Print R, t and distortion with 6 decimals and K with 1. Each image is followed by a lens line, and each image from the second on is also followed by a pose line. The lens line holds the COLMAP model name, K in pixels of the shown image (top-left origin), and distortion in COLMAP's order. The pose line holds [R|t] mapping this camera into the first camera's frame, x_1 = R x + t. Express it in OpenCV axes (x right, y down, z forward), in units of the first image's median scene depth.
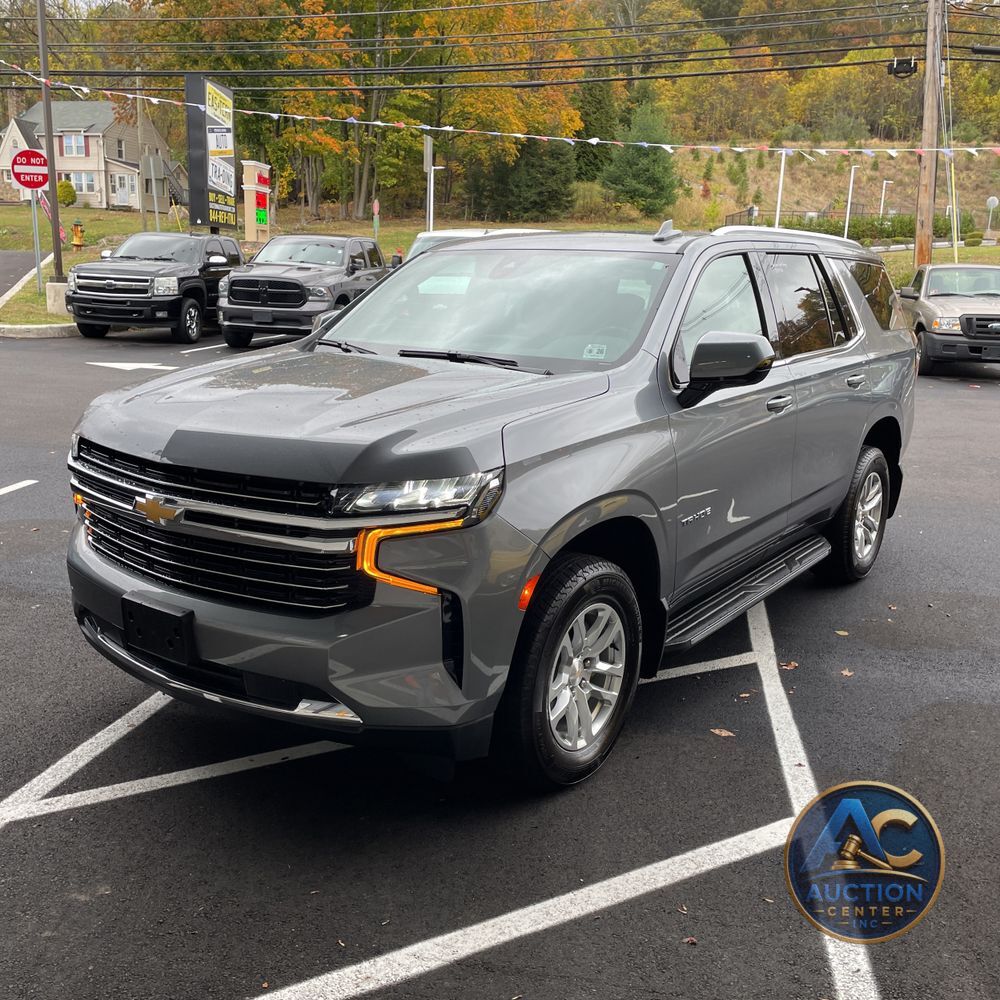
lens RADIAL K [[1000.9, 0, 500.0], [0, 1000.9, 500.0], [0, 0, 1]] dist [0.102626, -0.144553]
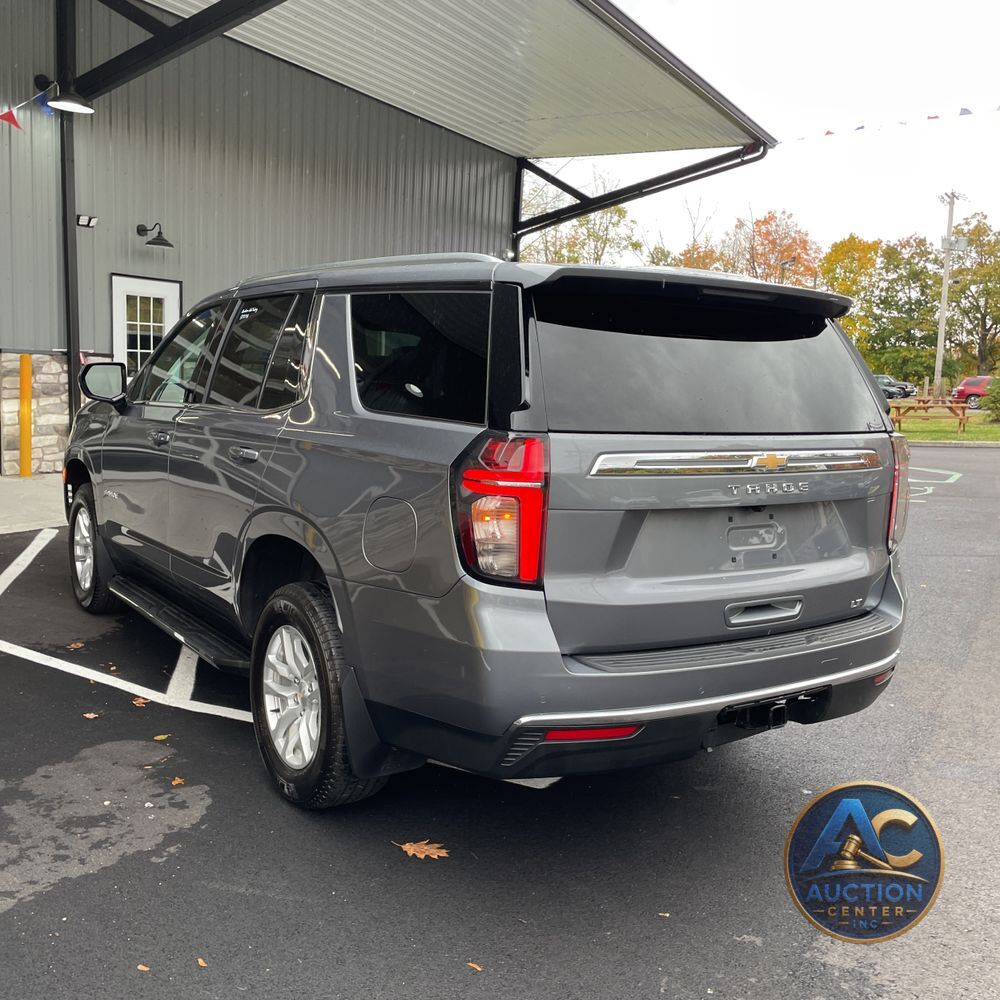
lens RADIAL K [[1007.6, 0, 494.9], [0, 1007.6, 501.4], [0, 0, 1]] dist [0.093919, -0.130483]
pose [[-0.317468, 0.087621, -0.944212, 0.234238], [-0.260042, 0.949506, 0.175545, -0.061809], [0.911917, 0.301265, -0.278653, 0.325448]]
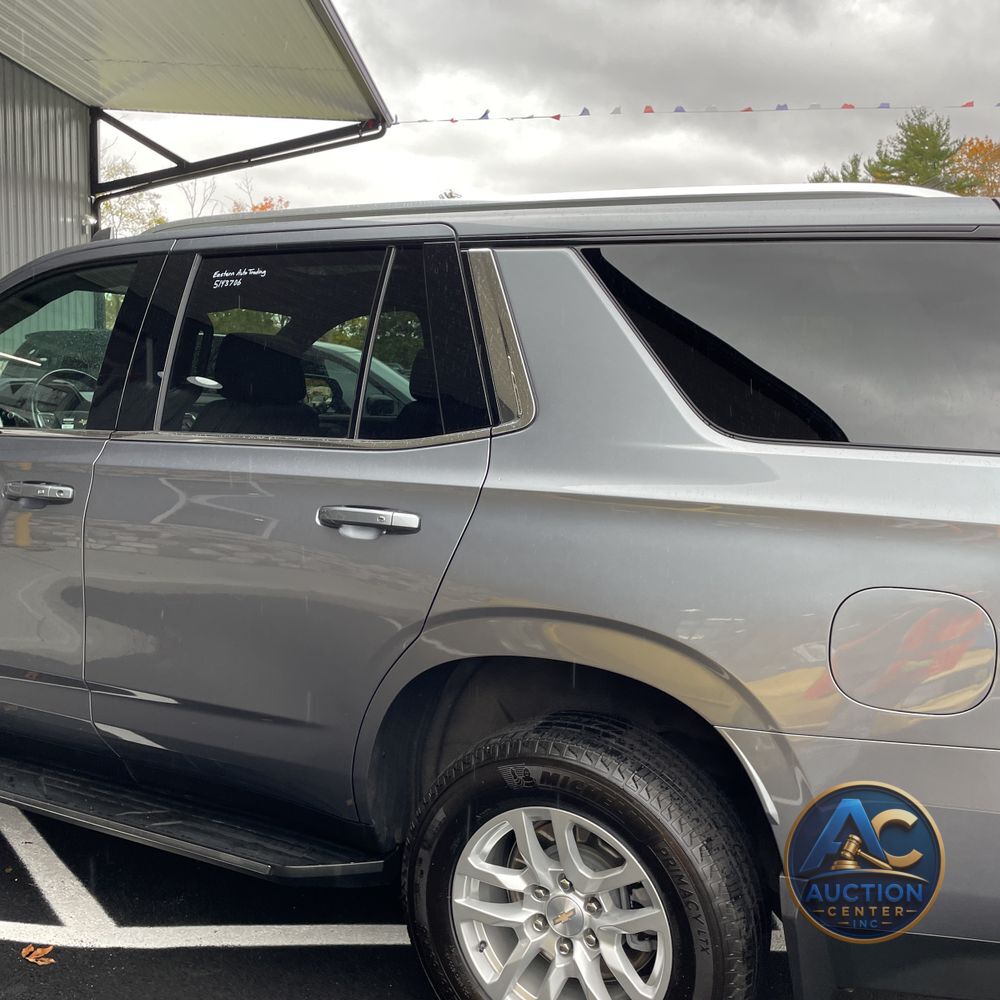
lens RADIAL K [[1007.0, 0, 513.9], [0, 1007.0, 503.7], [0, 0, 1]] dist [0.107487, -0.142226]
pose [[0.166684, 0.107092, -0.980177, 0.184558], [-0.243980, 0.967651, 0.064234, -0.039434], [0.955348, 0.228437, 0.187420, 0.230365]]
